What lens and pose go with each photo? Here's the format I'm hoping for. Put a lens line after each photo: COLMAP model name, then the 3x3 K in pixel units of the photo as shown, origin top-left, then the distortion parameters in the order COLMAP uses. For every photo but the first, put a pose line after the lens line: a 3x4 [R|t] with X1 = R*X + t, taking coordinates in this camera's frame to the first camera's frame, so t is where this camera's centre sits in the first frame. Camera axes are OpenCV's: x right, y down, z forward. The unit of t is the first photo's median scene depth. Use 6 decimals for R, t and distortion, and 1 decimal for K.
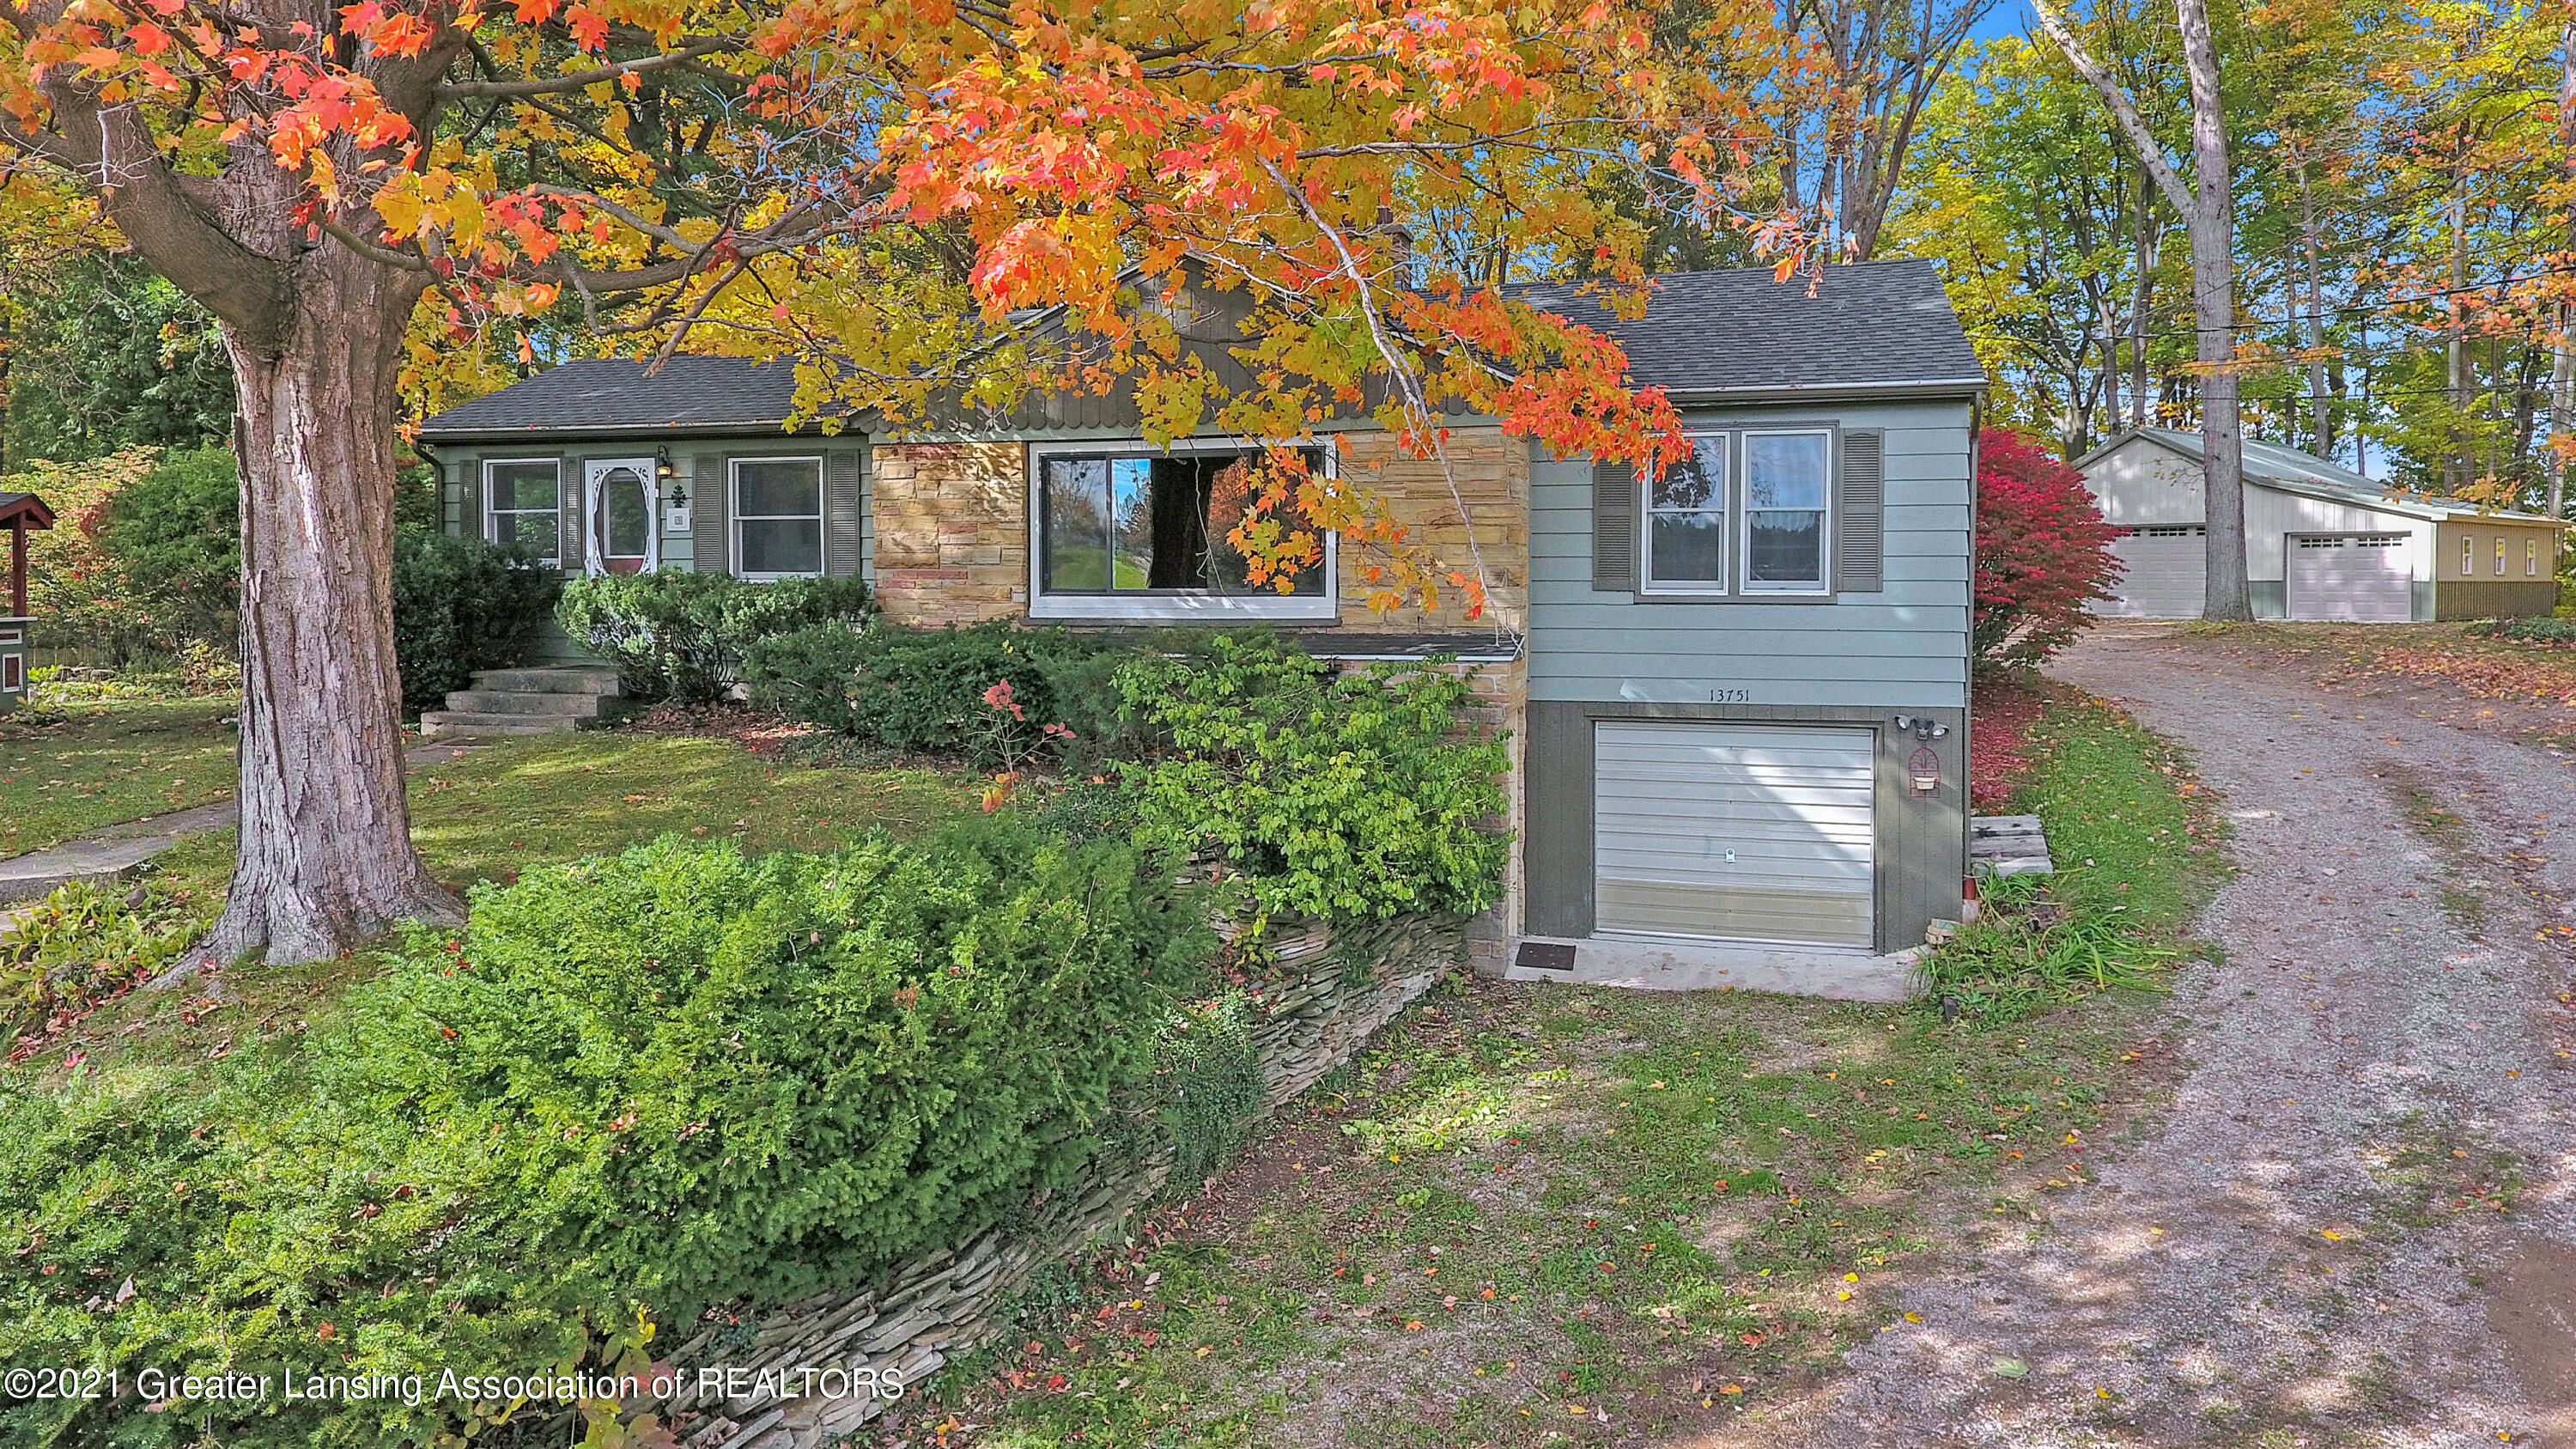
lens RADIAL K [[1652.8, 0, 1287.1], [0, 1652.8, 605.4], [0, 0, 1]] dist [-0.001260, -0.001626]
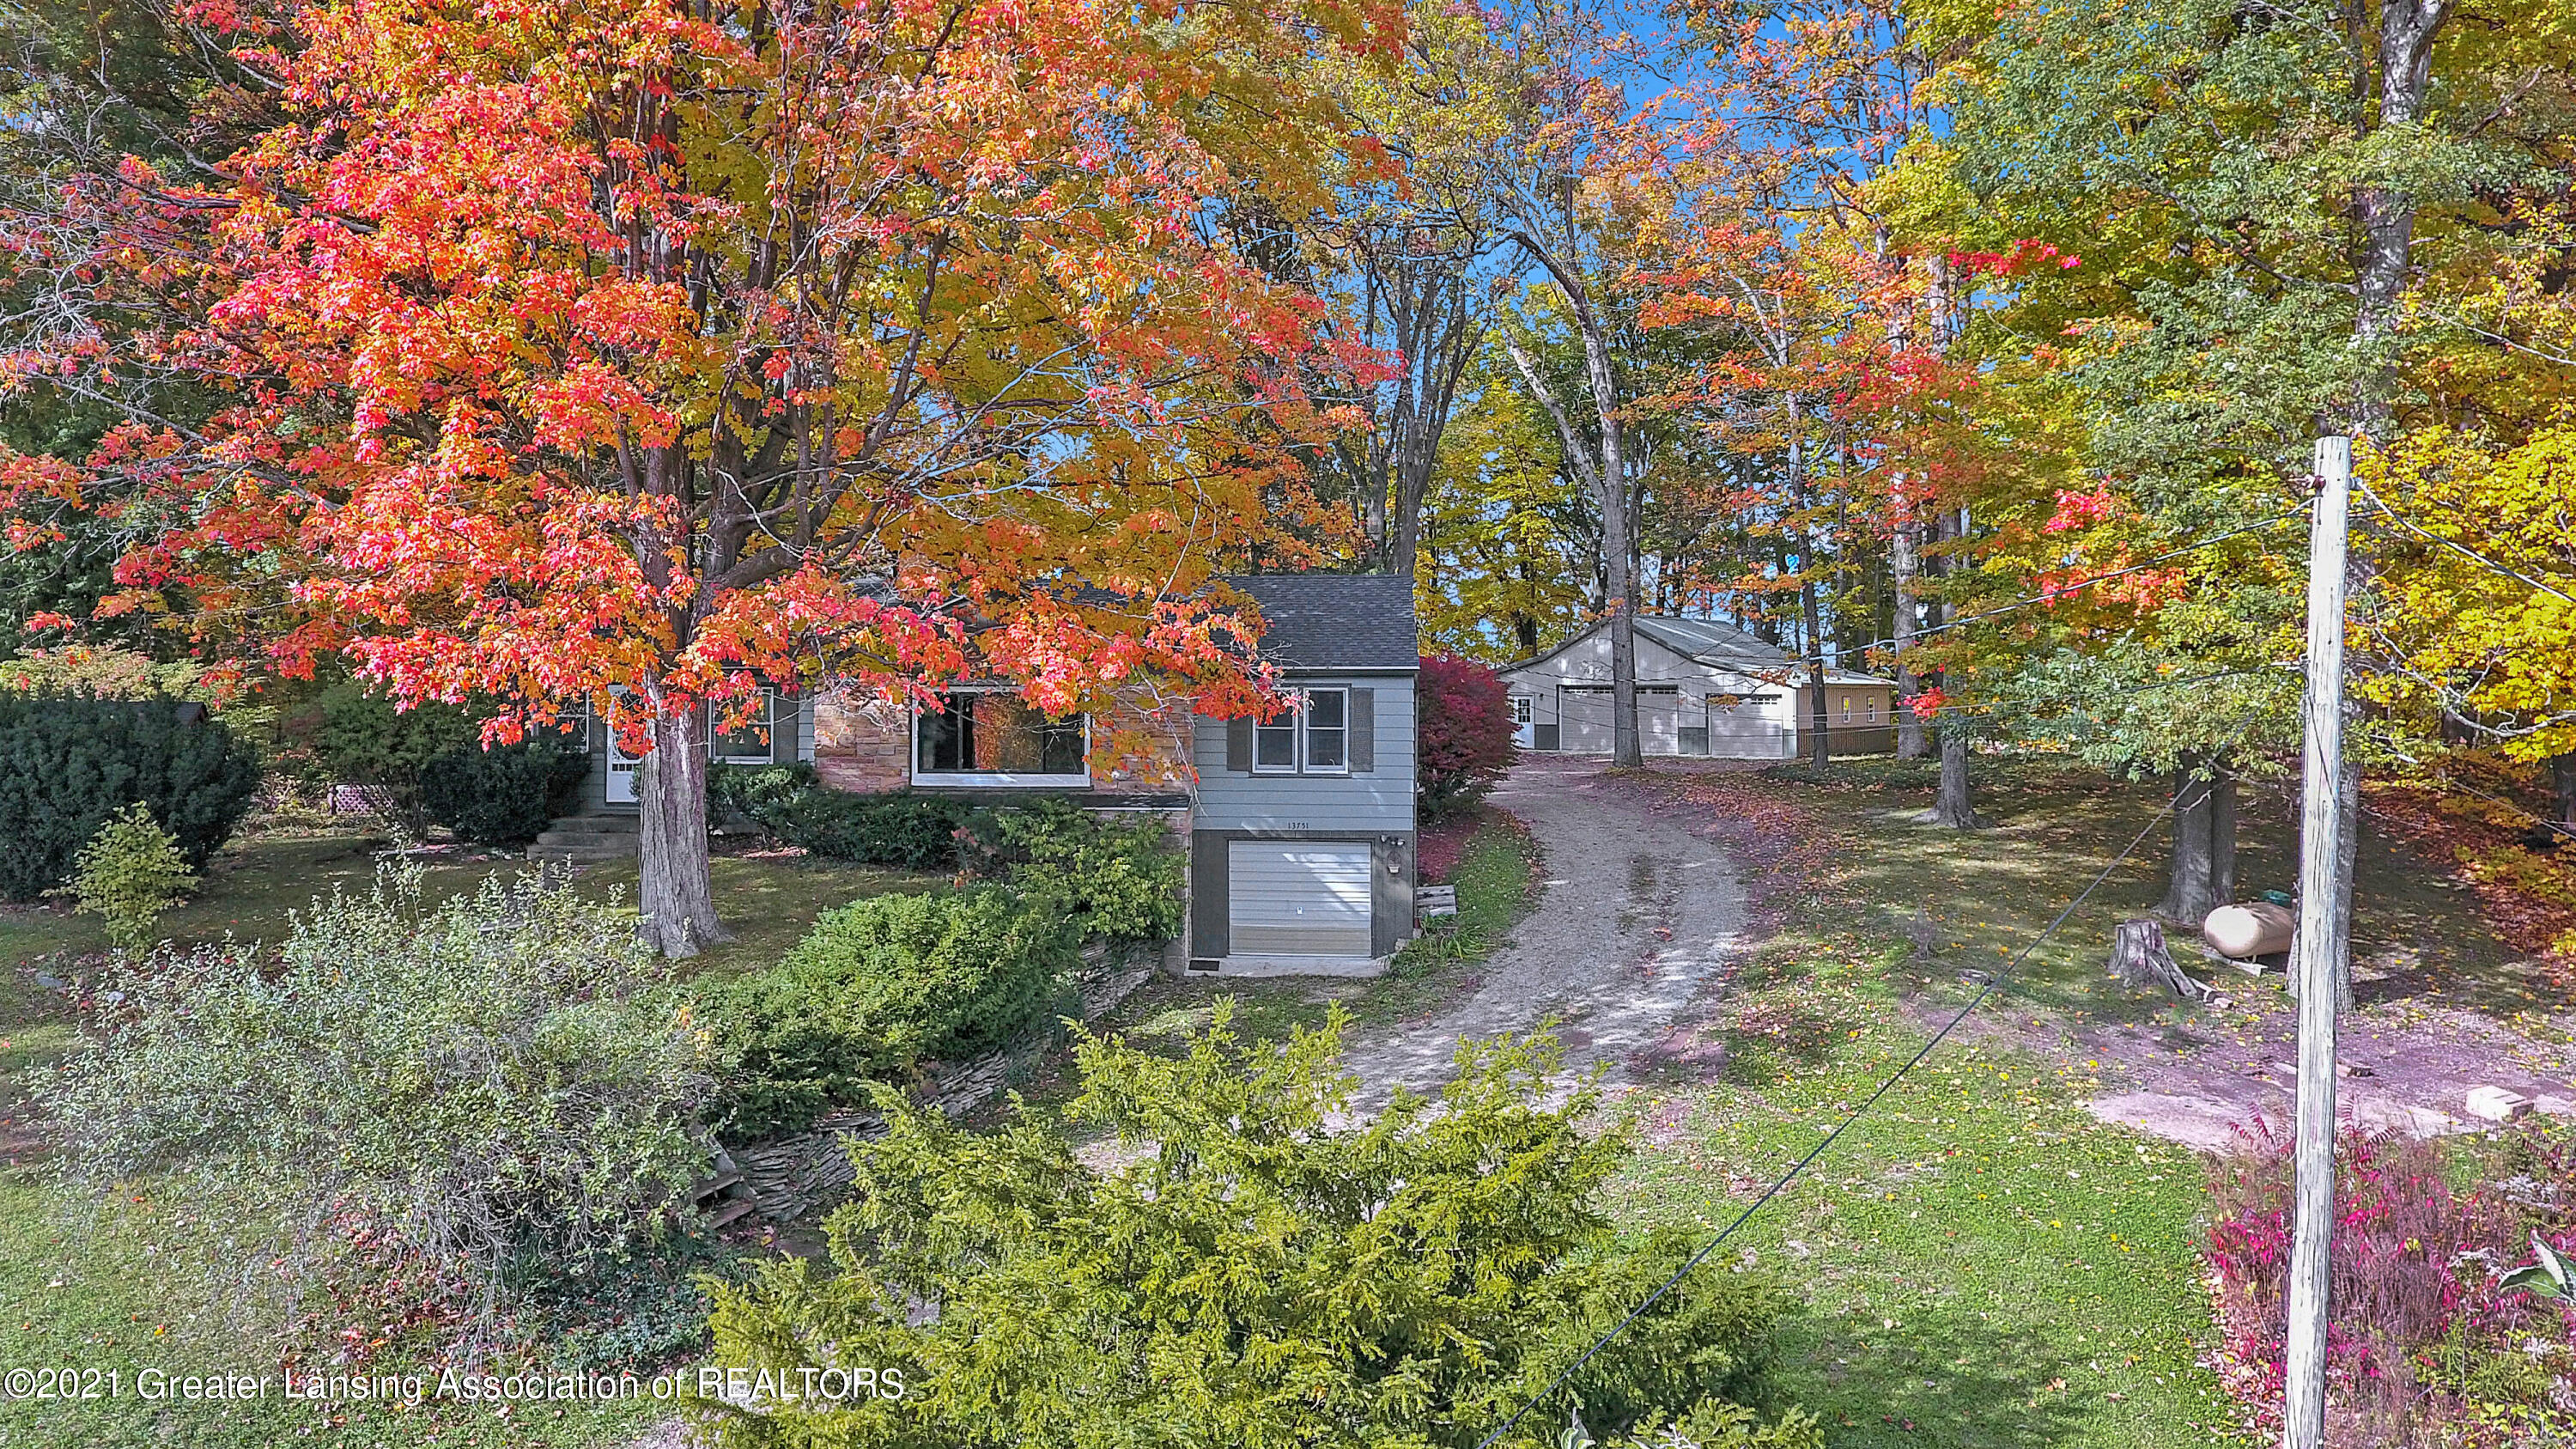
lens RADIAL K [[1503.9, 0, 1259.5], [0, 1503.9, 651.0], [0, 0, 1]] dist [-0.007023, 0.001039]
pose [[0.977586, 0.010539, 0.210272, -0.145588], [0.000490, 0.998630, -0.052328, -0.056953], [-0.210536, 0.051259, 0.976241, -0.705953]]
